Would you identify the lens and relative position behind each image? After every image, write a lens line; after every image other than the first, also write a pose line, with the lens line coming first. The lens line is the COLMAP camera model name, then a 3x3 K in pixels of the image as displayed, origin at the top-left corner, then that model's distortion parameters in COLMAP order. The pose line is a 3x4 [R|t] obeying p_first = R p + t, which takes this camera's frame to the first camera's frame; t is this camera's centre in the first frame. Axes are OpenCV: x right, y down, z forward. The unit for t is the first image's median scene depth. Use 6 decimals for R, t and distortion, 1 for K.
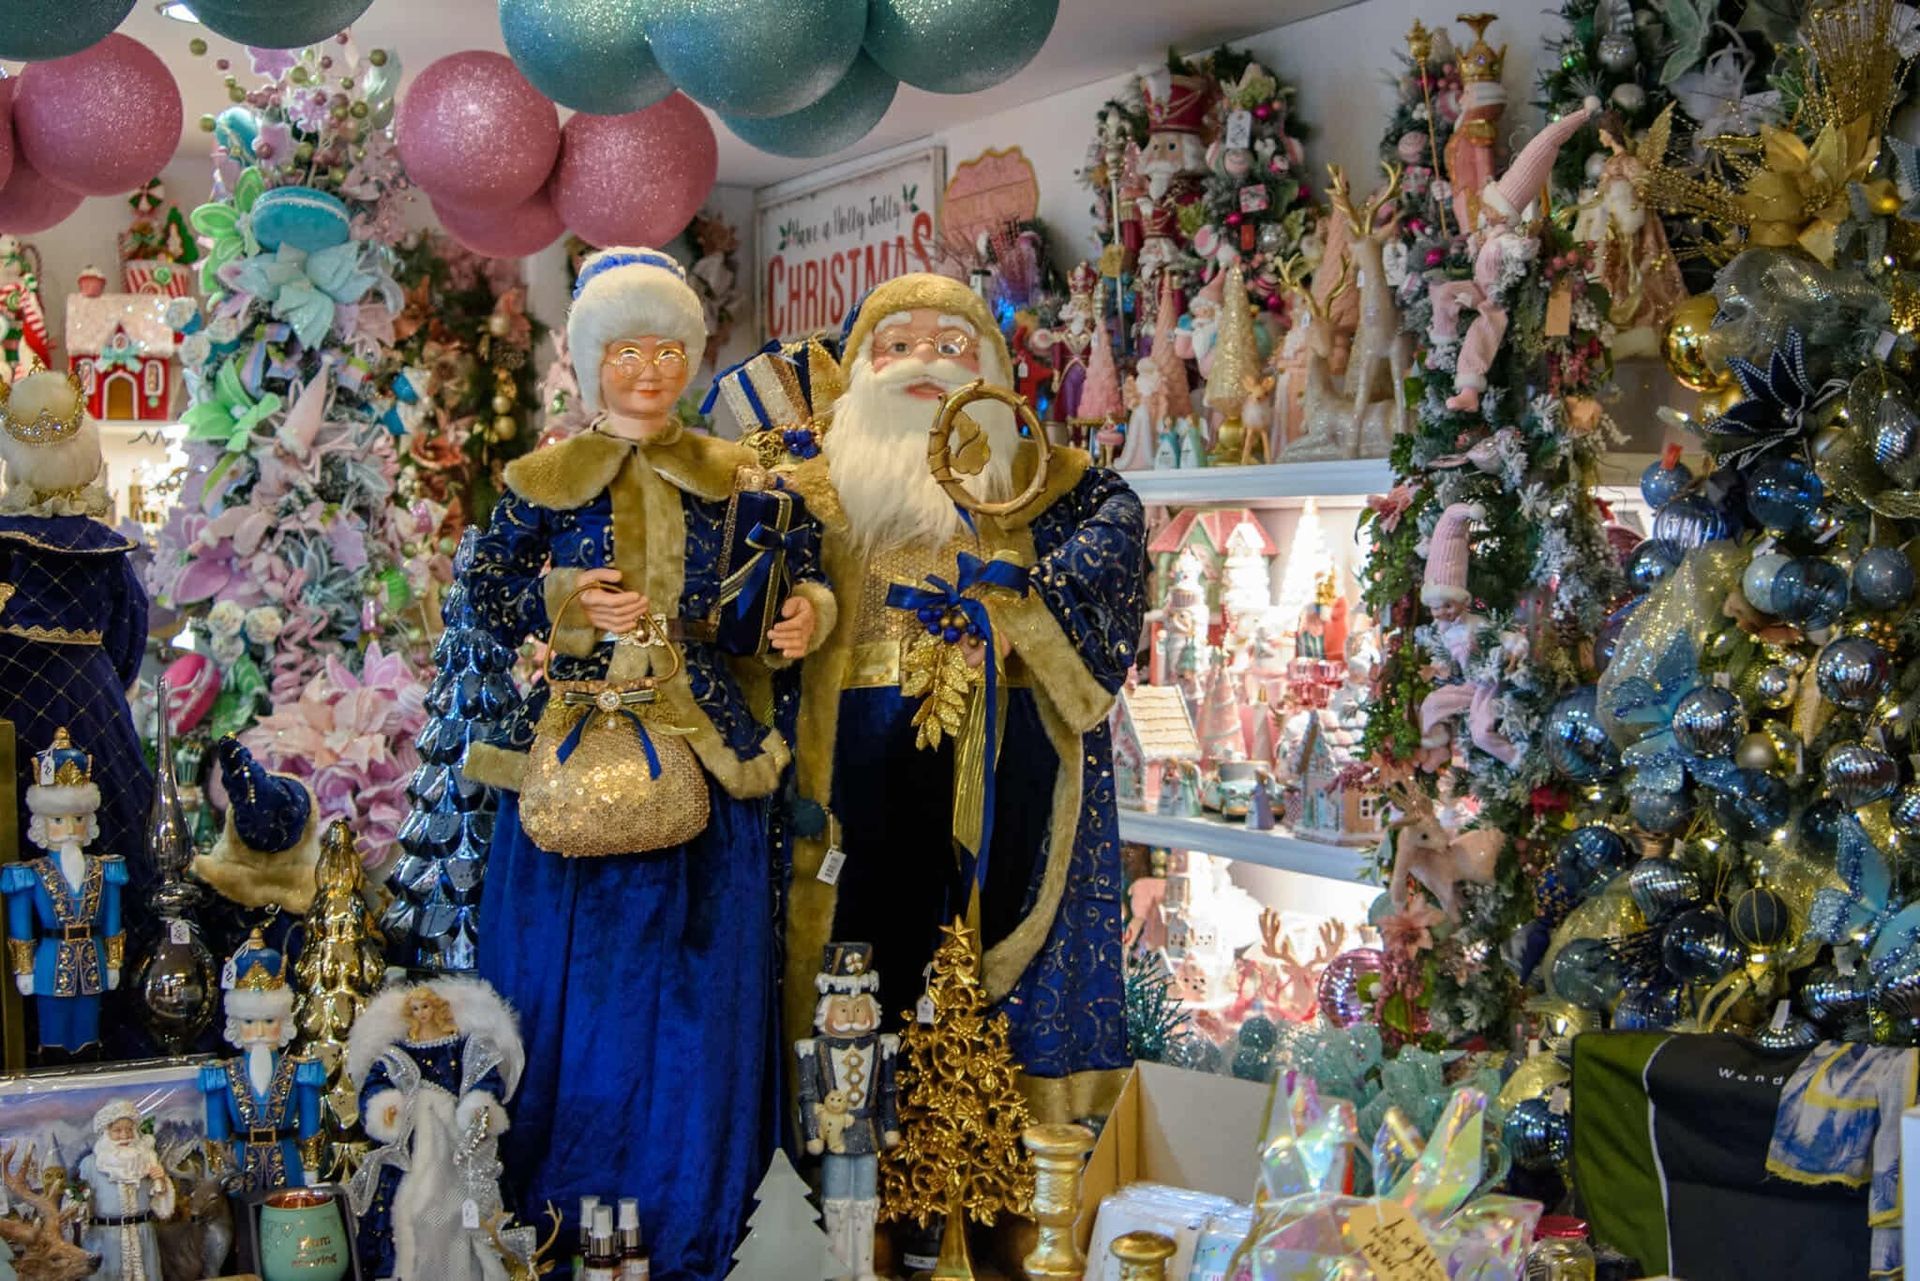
lens RADIAL K [[2402.2, 0, 960.0], [0, 2402.2, 640.5], [0, 0, 1]] dist [-0.099602, 0.008405]
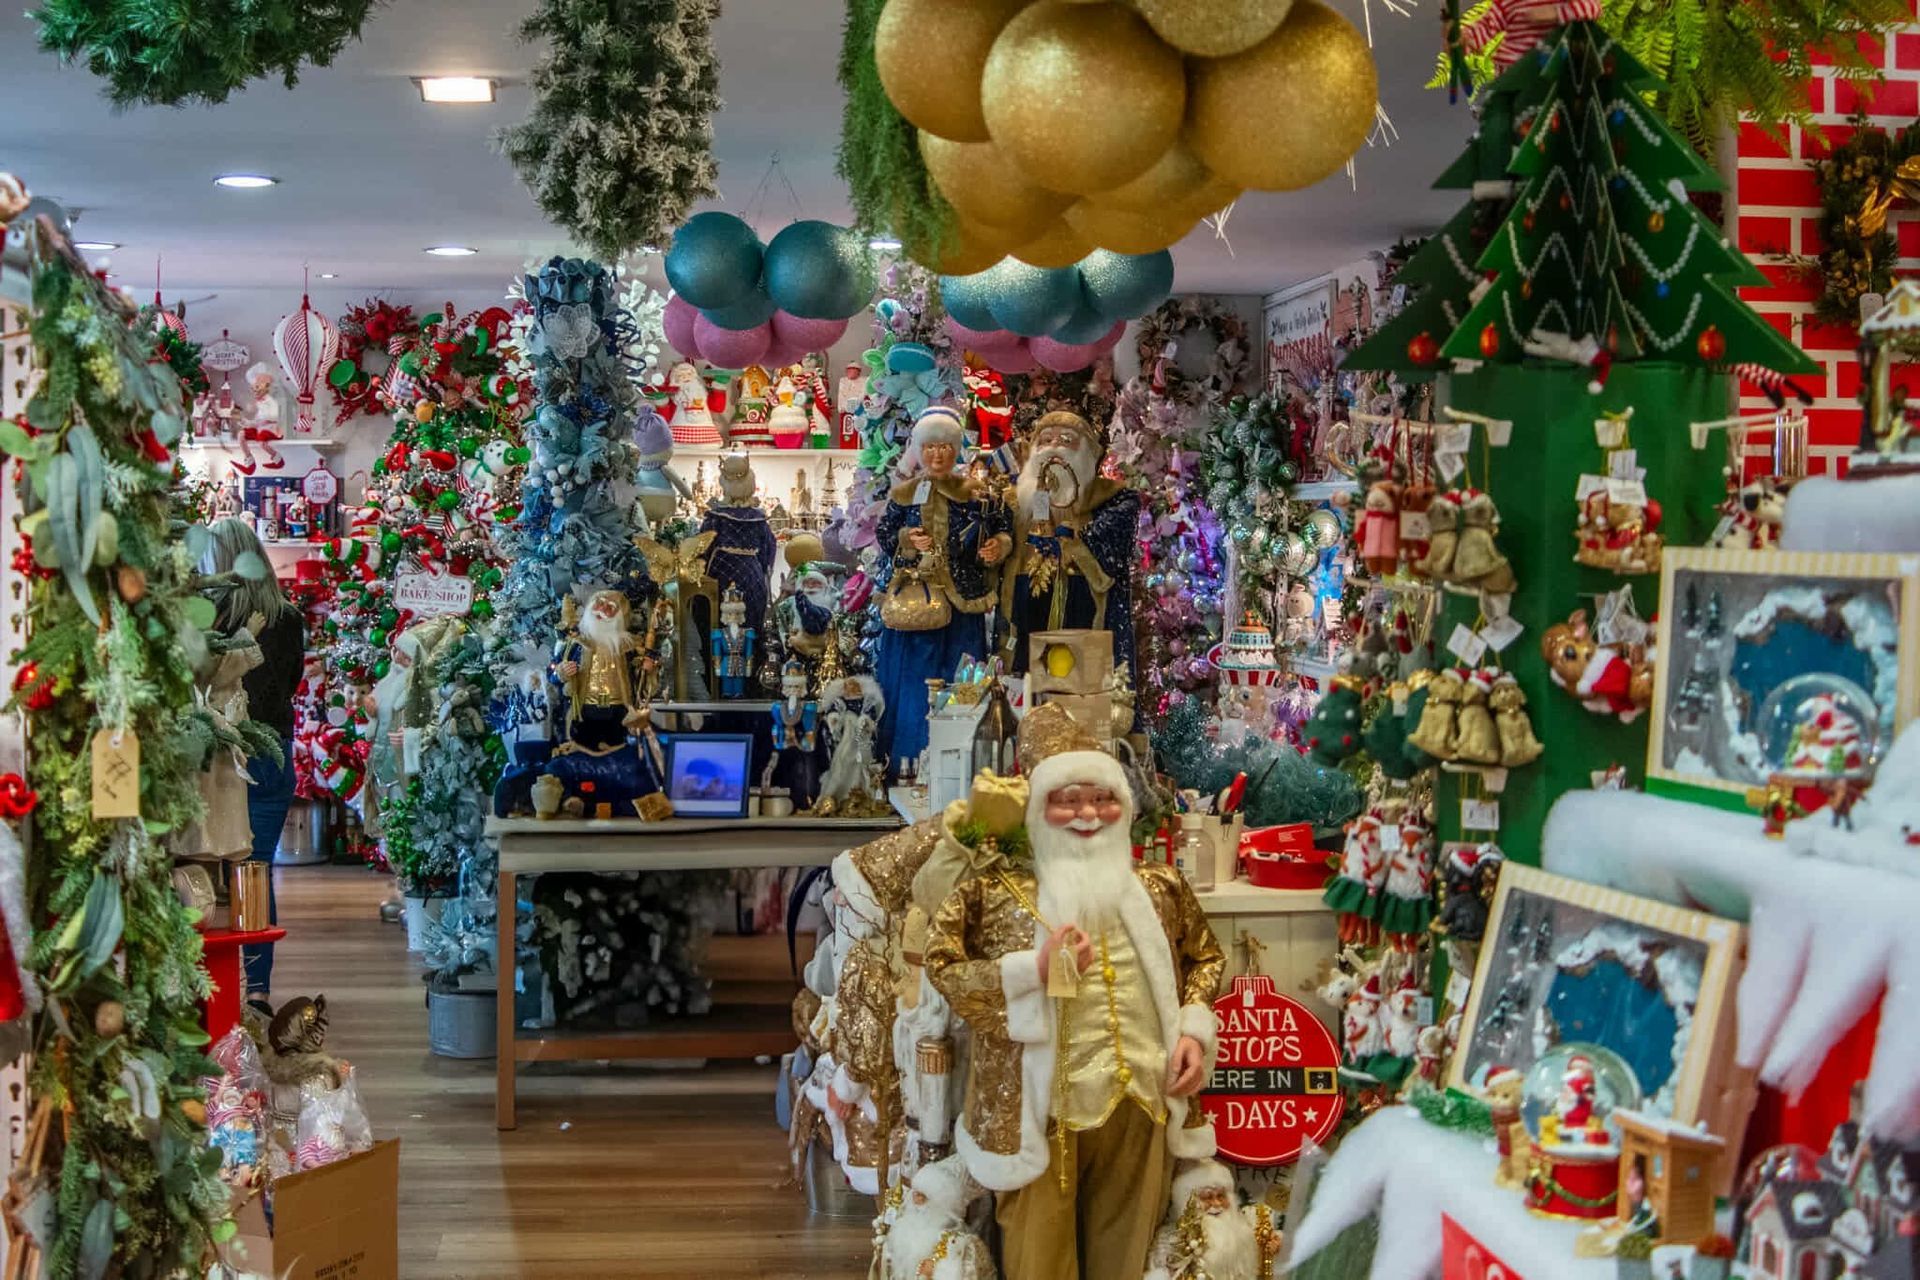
lens RADIAL K [[2402.2, 0, 960.0], [0, 2402.2, 640.0], [0, 0, 1]] dist [-0.099602, 0.008405]
pose [[0.926058, 0.023038, -0.376676, 0.888791], [-0.020256, 0.999730, 0.011345, 0.063259], [0.376836, -0.002876, 0.926275, -1.448024]]
